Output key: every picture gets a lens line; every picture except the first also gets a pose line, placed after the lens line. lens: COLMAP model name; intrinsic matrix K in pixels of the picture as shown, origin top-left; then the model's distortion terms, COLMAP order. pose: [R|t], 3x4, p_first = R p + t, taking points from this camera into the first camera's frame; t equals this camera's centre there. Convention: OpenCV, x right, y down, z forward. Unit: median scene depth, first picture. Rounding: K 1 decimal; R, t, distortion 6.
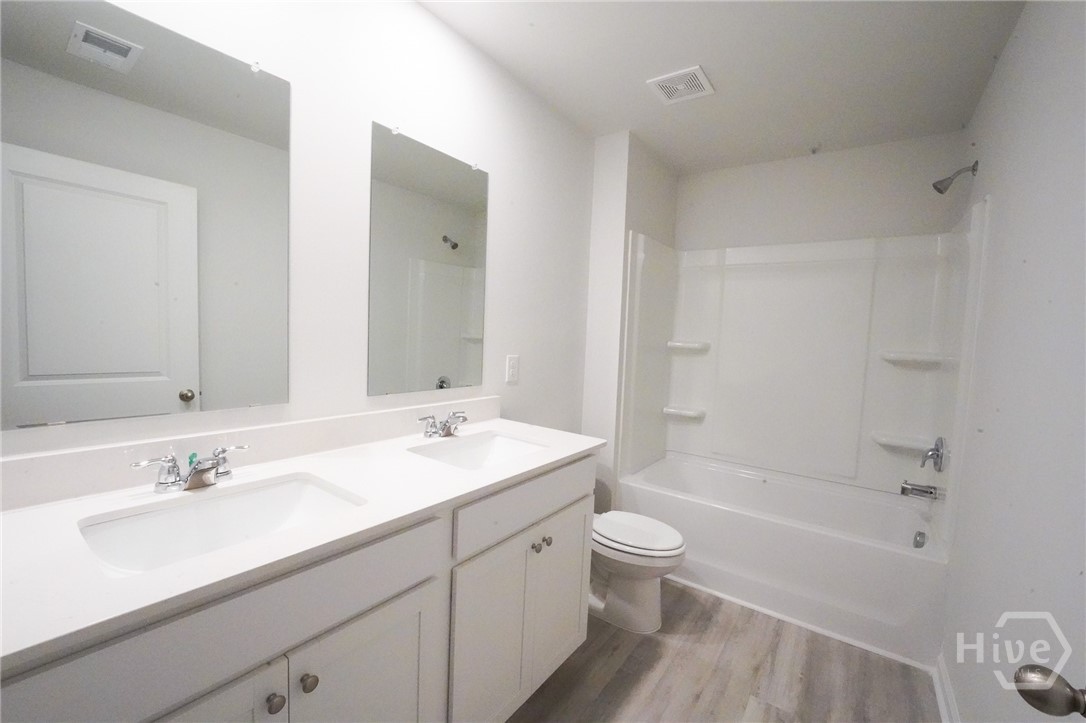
lens RADIAL K [[440.2, 0, 540.0], [0, 440.2, 365.2], [0, 0, 1]] dist [-0.022807, -0.000021]
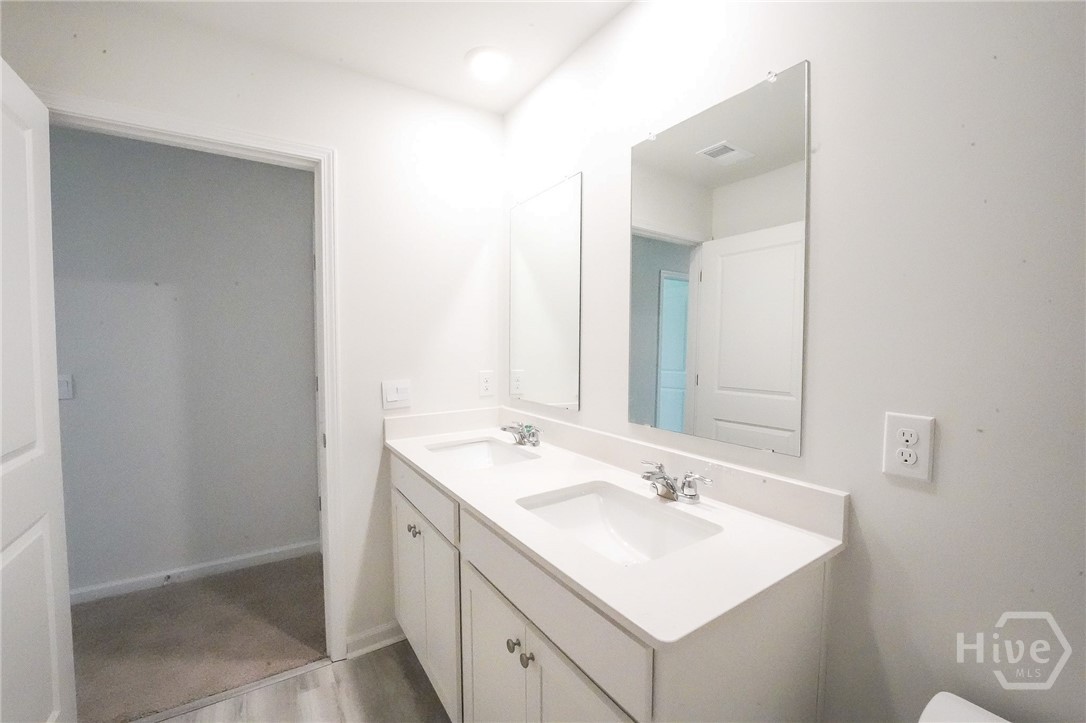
lens RADIAL K [[440.2, 0, 542.5], [0, 440.2, 353.5], [0, 0, 1]] dist [-0.022807, -0.000021]
pose [[-0.366399, -0.011522, -0.930386, 0.309167], [-0.064754, 0.997815, 0.013144, -0.044242], [0.928202, 0.065062, -0.366345, 0.579354]]
